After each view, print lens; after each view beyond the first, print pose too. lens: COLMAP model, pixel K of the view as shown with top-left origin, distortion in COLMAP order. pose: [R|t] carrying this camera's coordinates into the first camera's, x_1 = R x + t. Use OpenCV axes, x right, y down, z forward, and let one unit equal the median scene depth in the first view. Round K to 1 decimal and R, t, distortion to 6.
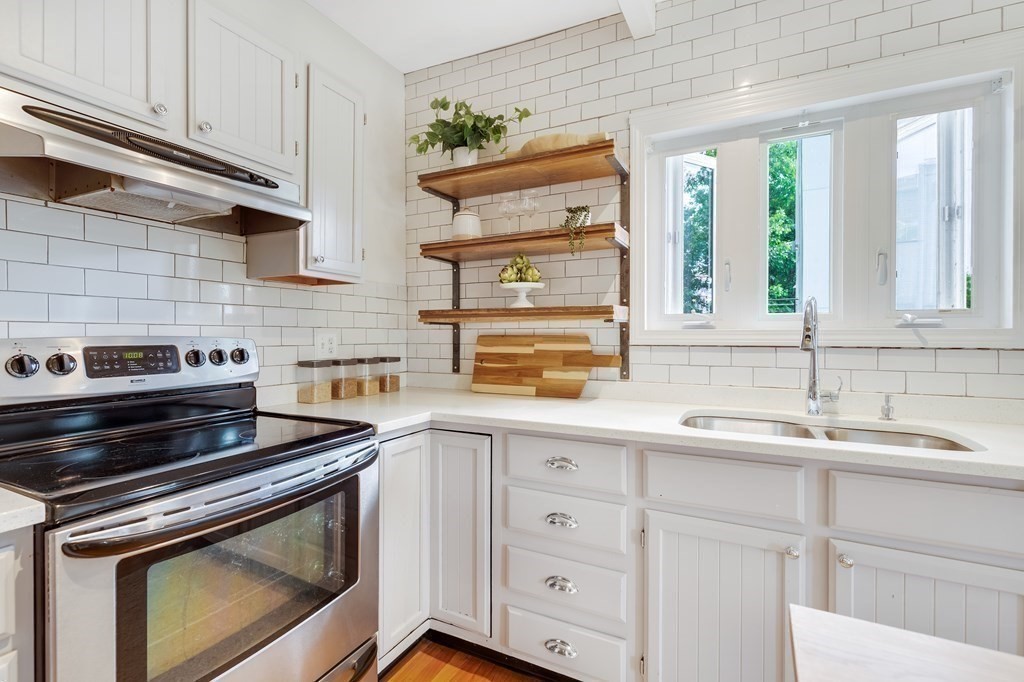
lens RADIAL K [[472.3, 0, 513.2], [0, 472.3, 334.6], [0, 0, 1]] dist [0.012086, -0.000286]
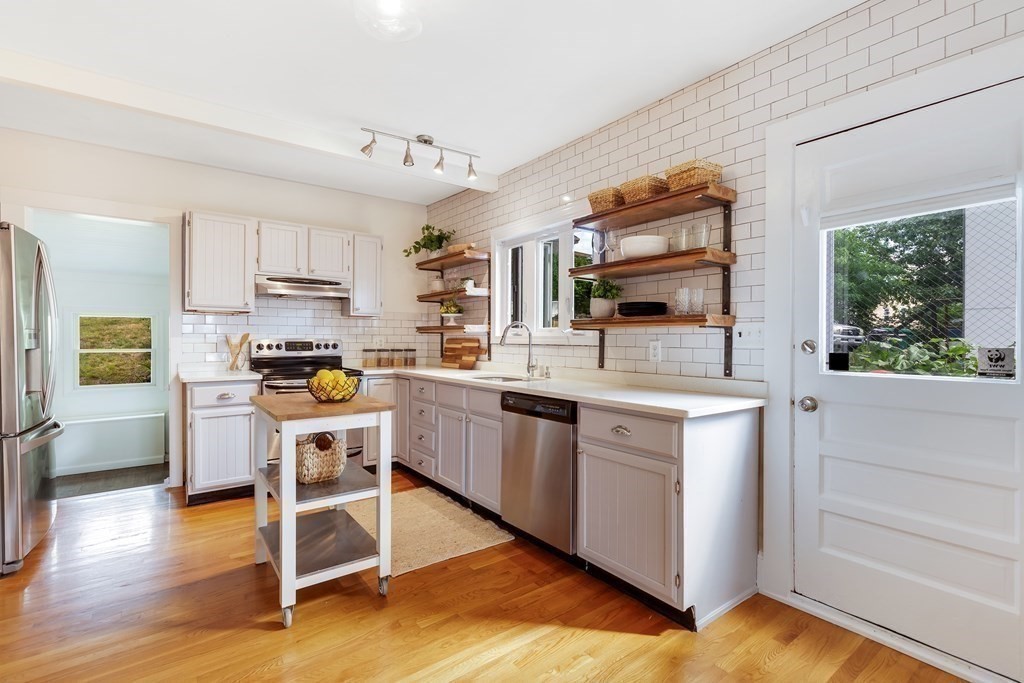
lens RADIAL K [[472.3, 0, 513.2], [0, 472.3, 335.1], [0, 0, 1]] dist [0.012086, -0.000286]
pose [[0.896040, -0.000693, -0.443974, 1.450069], [-0.002843, 0.999969, -0.007300, -0.000140], [0.443965, 0.007803, 0.896010, -0.907341]]
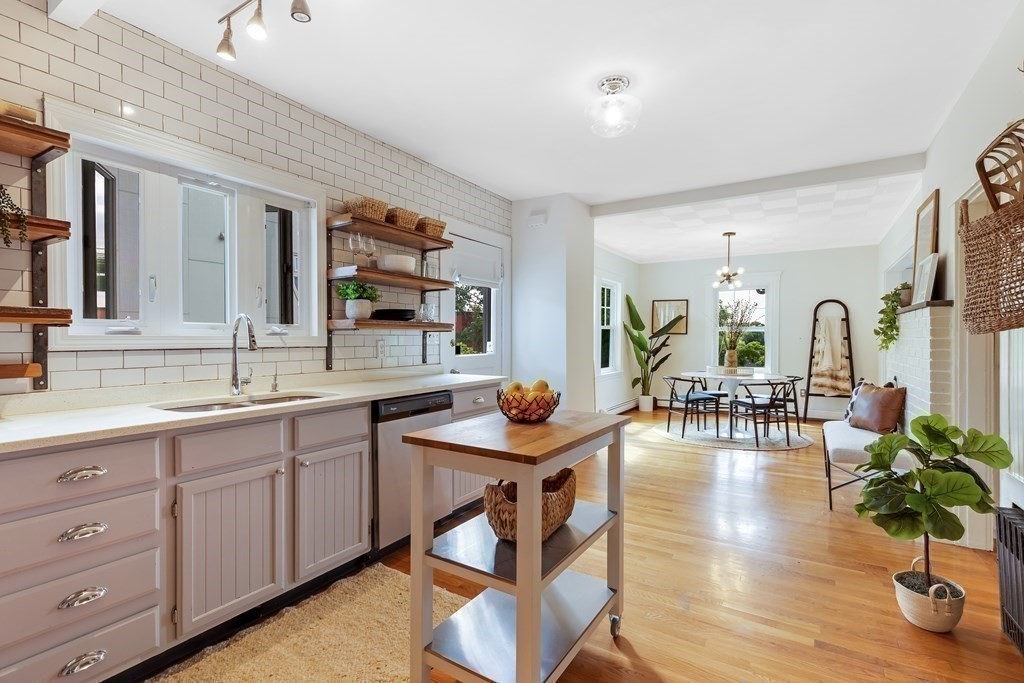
lens RADIAL K [[464.2, 0, 522.7], [0, 464.2, 340.1], [0, 0, 1]] dist [0.001463, 0.000198]
pose [[0.080072, -0.002976, 0.996785, -0.673560], [0.003420, 0.999990, 0.002711, 0.001150], [-0.996783, 0.003192, 0.080081, 0.021960]]
